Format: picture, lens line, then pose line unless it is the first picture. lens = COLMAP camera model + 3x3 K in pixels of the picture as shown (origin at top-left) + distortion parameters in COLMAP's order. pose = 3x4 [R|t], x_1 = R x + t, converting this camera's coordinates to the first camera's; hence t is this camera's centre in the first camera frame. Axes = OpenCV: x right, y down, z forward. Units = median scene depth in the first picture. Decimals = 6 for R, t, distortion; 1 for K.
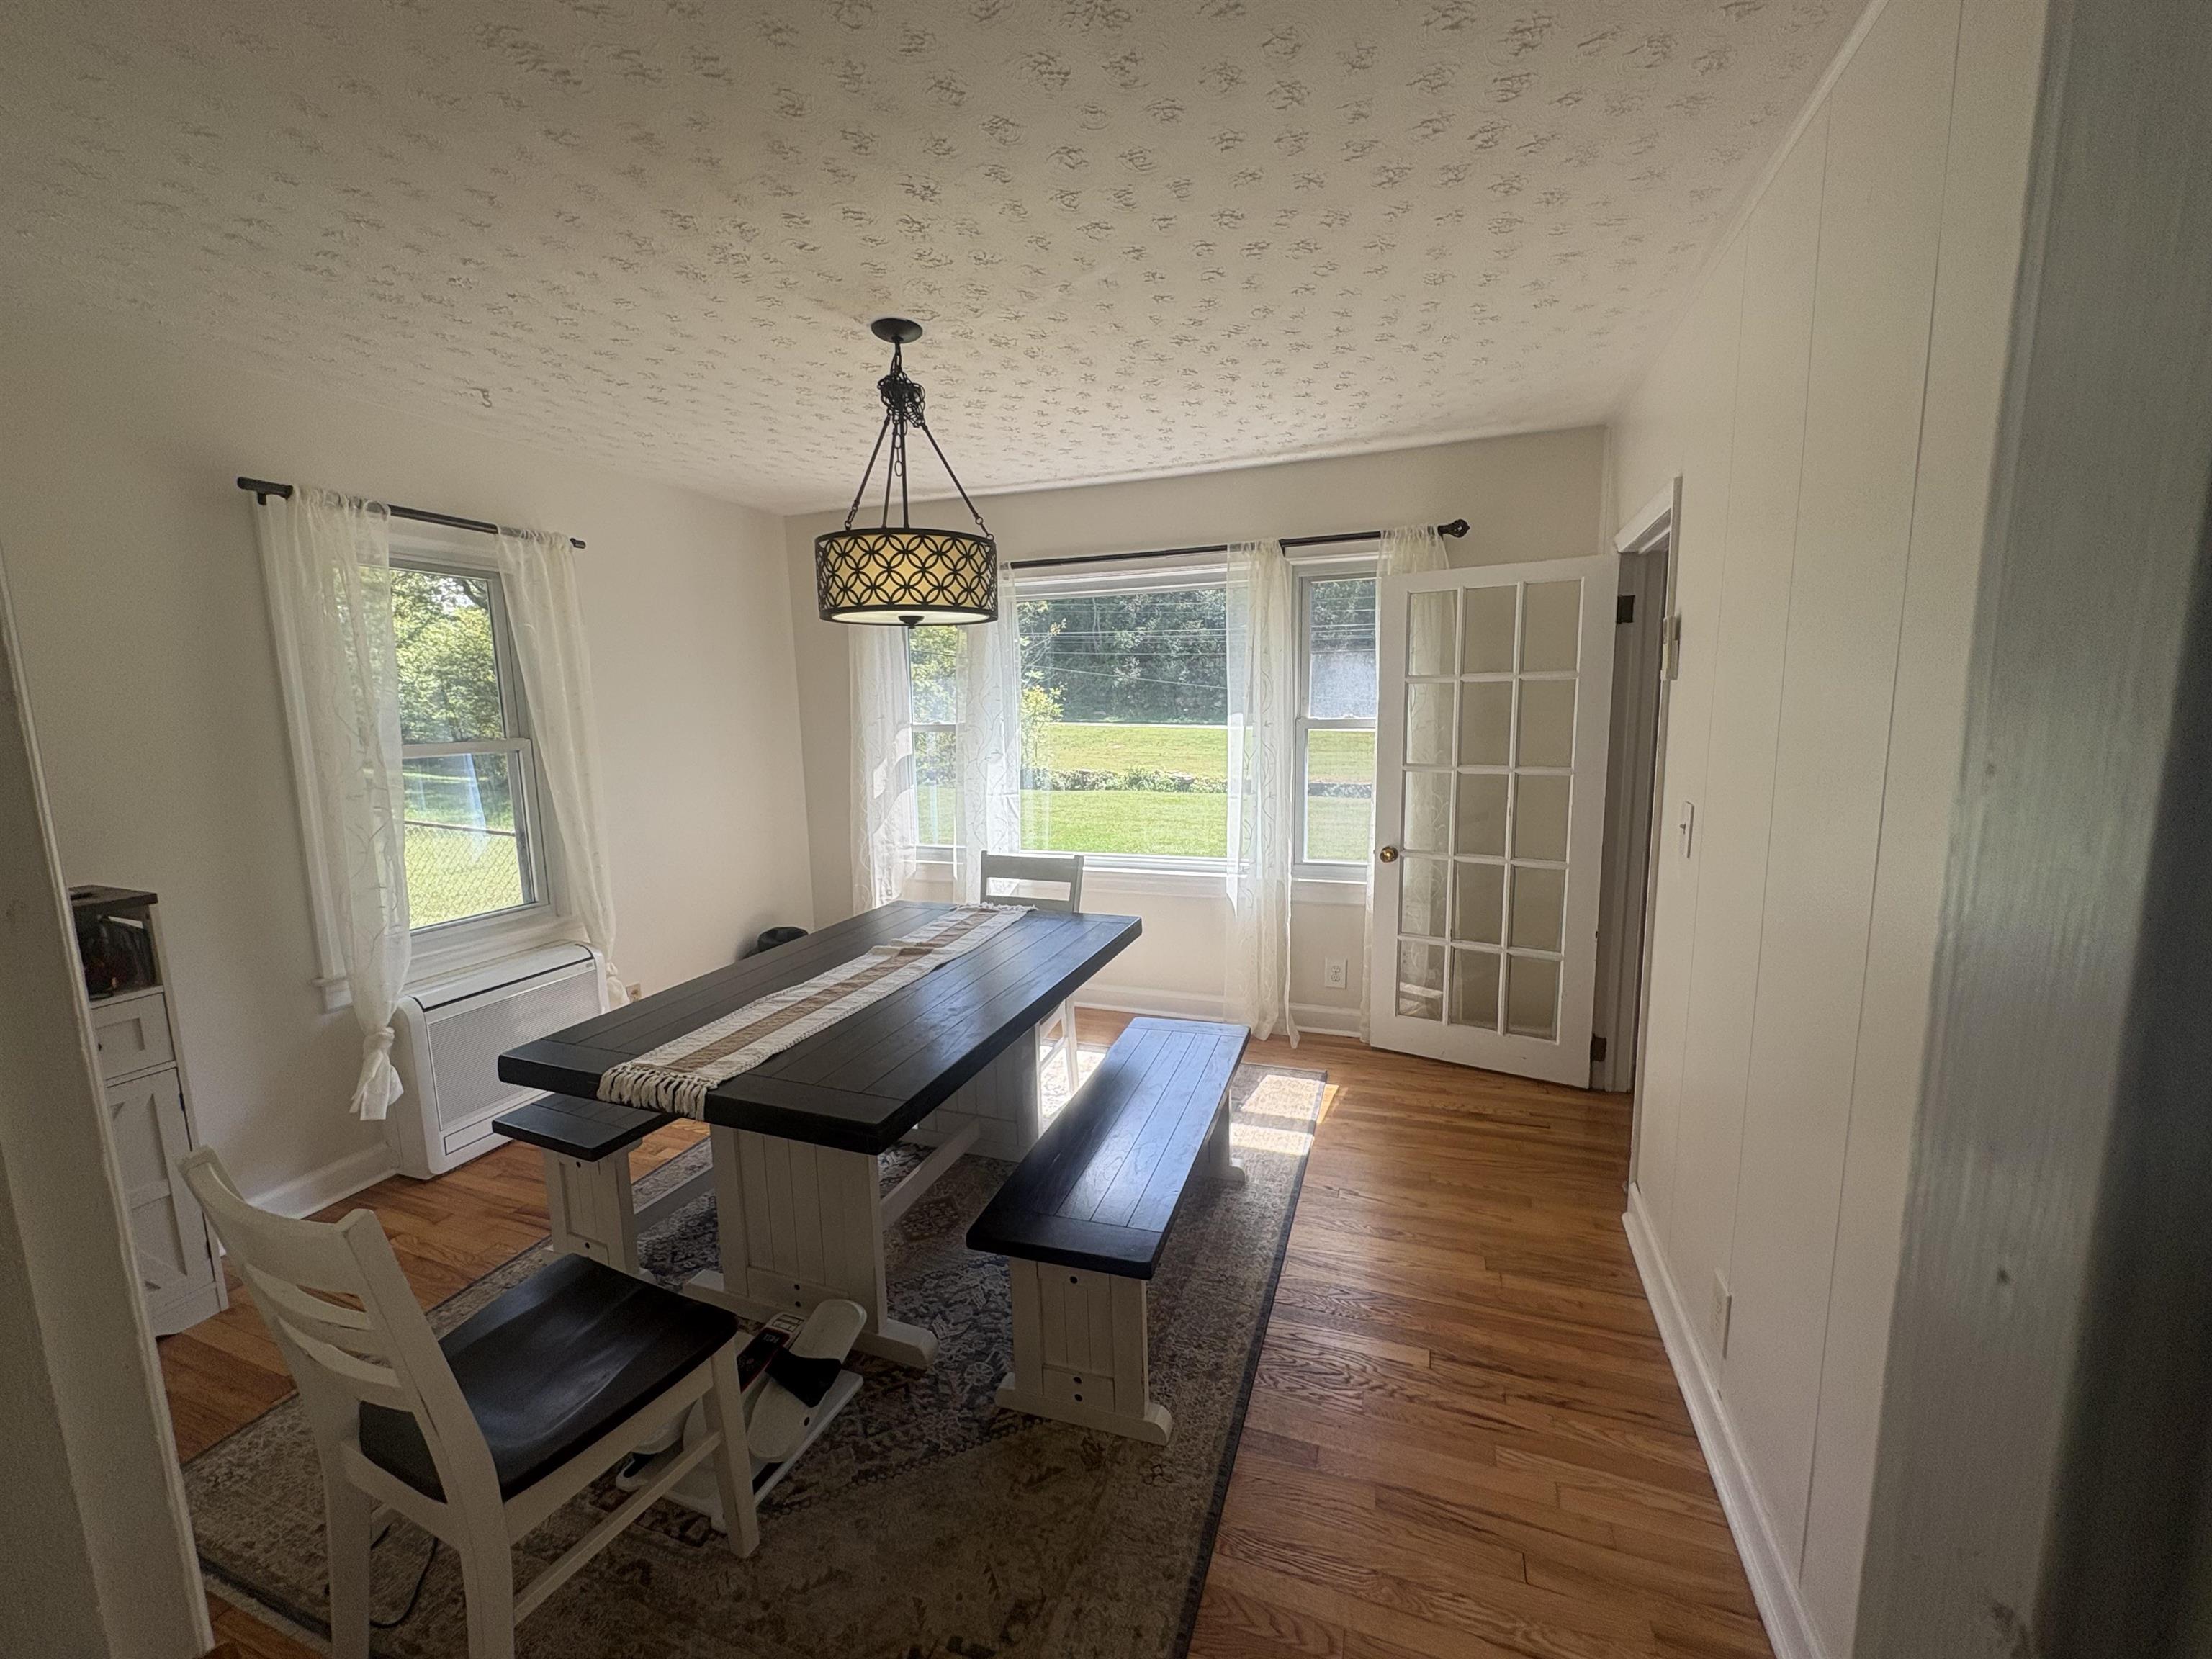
lens RADIAL K [[879.2, 0, 1110.1], [0, 879.2, 830.8], [0, 0, 1]] dist [-0.000136, -0.000115]
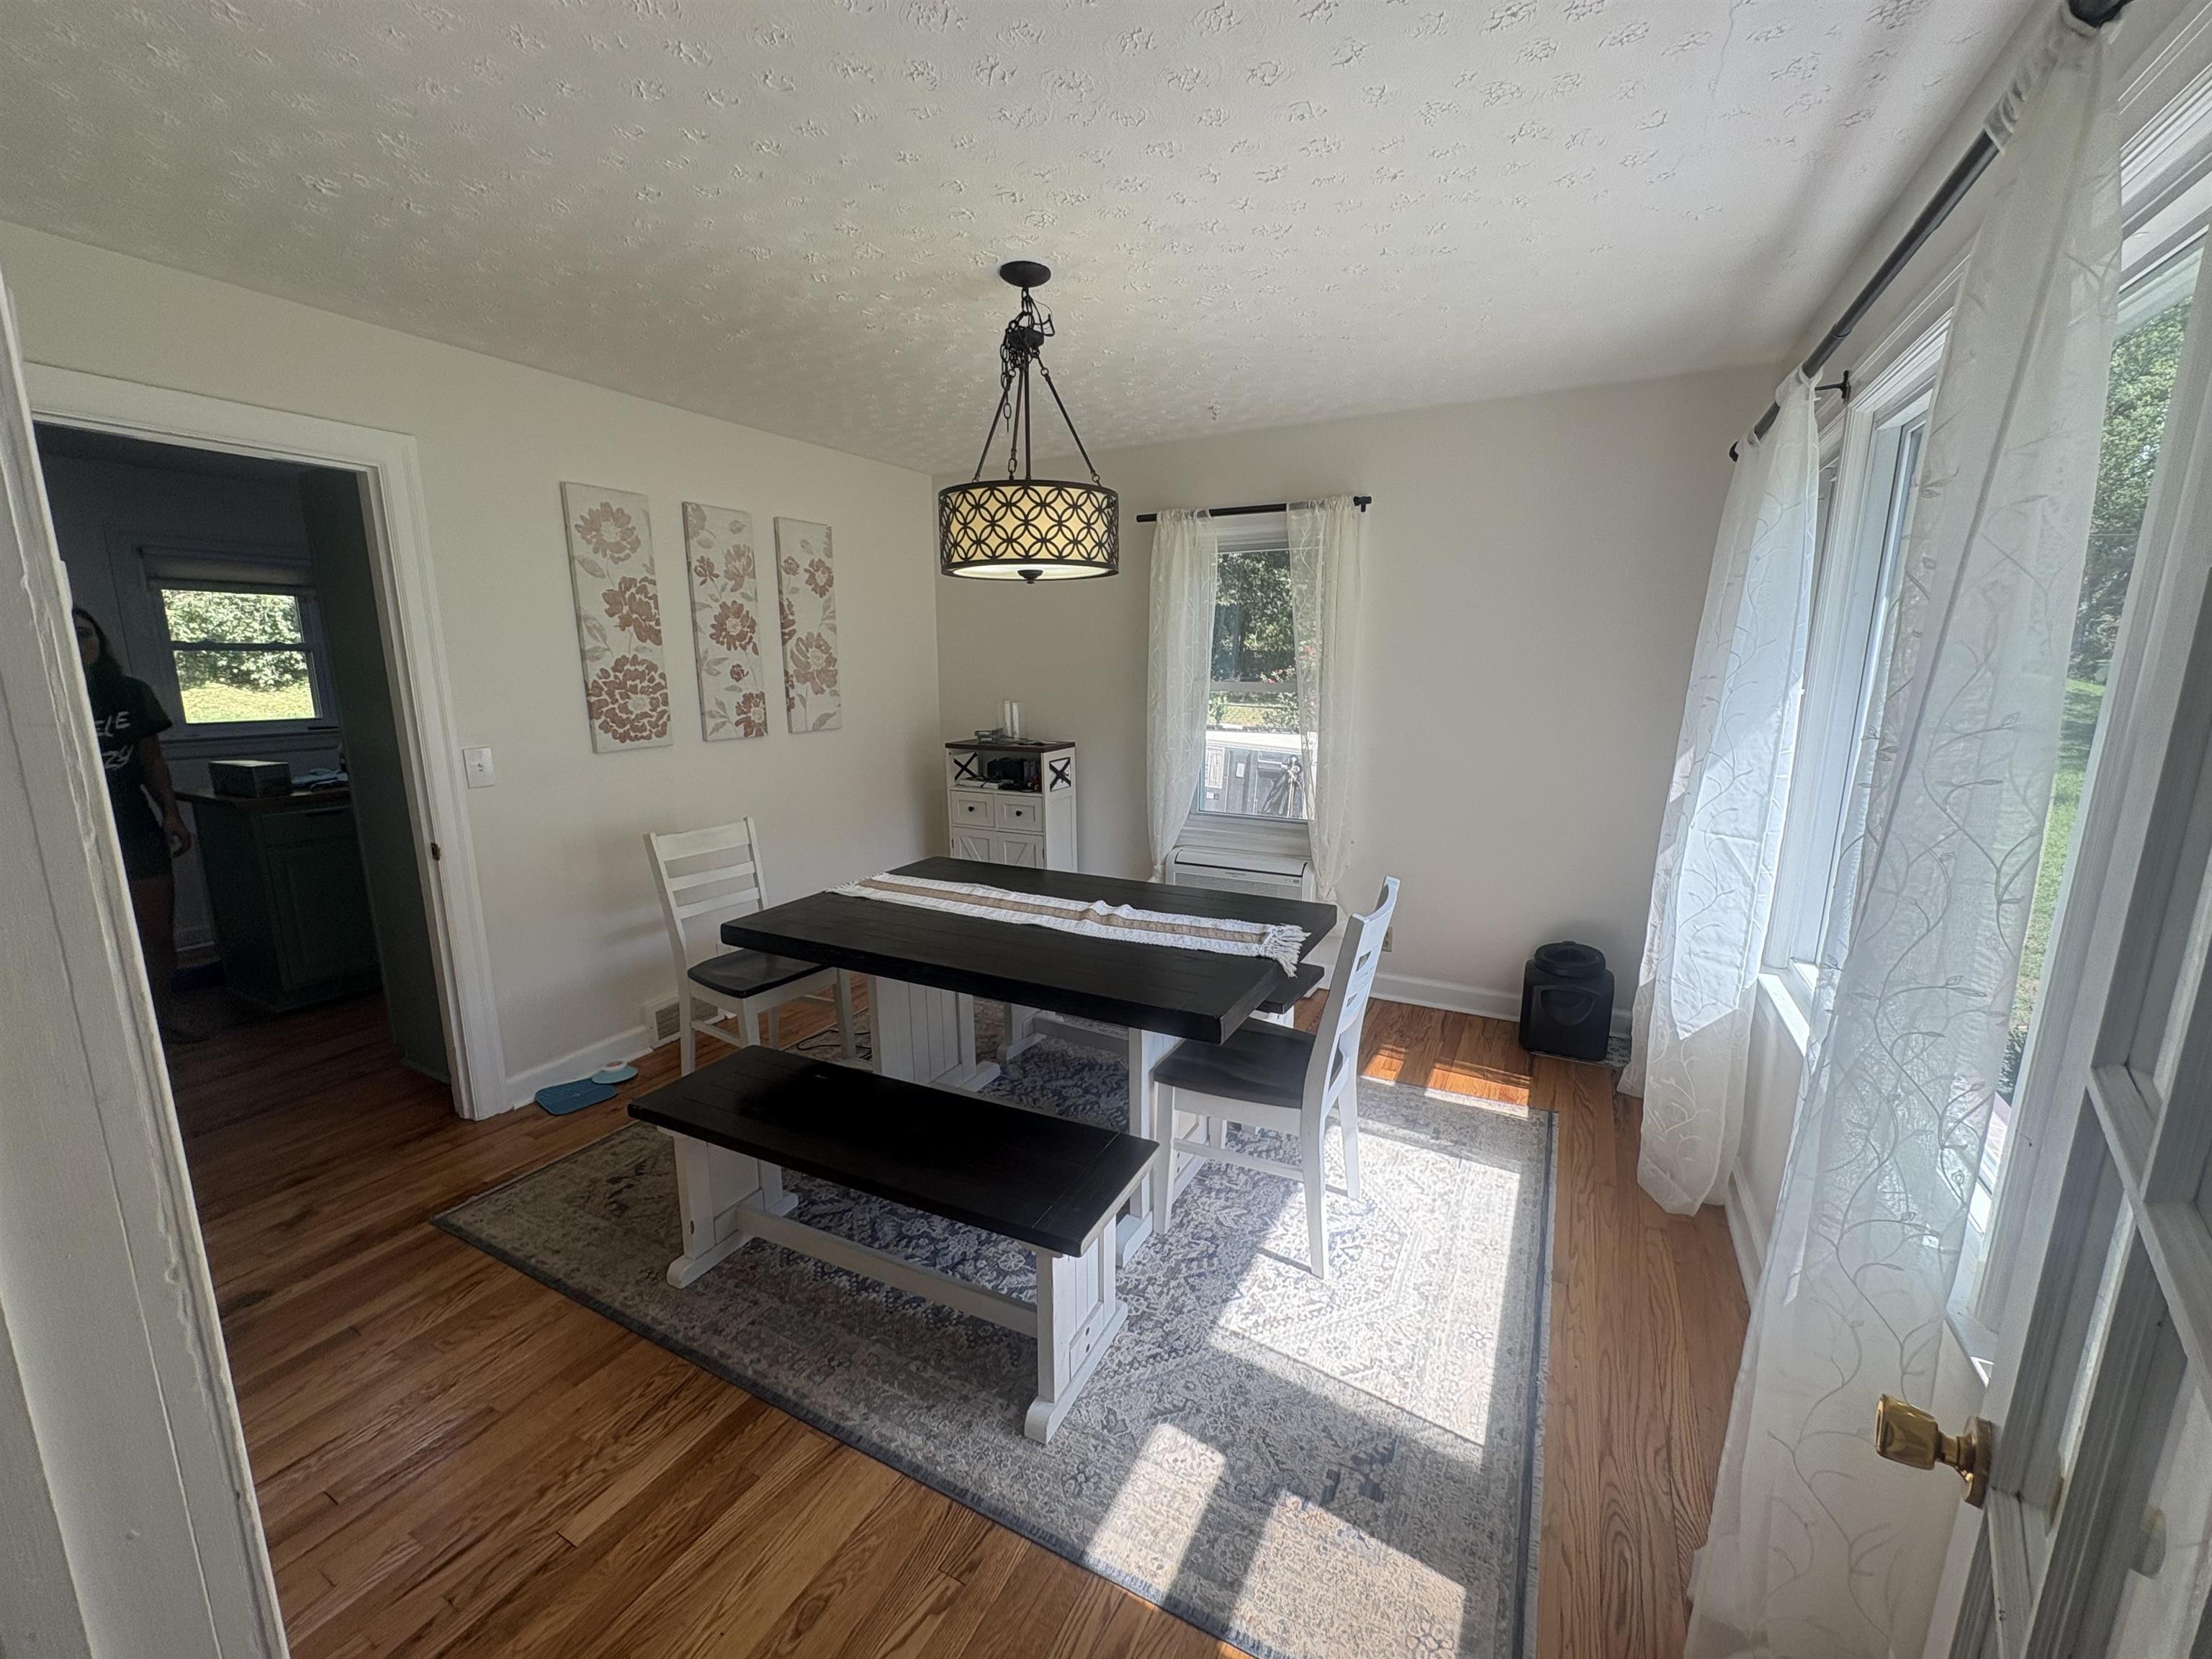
lens RADIAL K [[879.2, 0, 1110.1], [0, 879.2, 830.8], [0, 0, 1]] dist [-0.000136, -0.000115]
pose [[-0.131083, 0.213581, -0.968091, 0.814789], [-0.144961, 0.961892, 0.231842, -0.214440], [0.980716, 0.170726, -0.095126, 1.280706]]
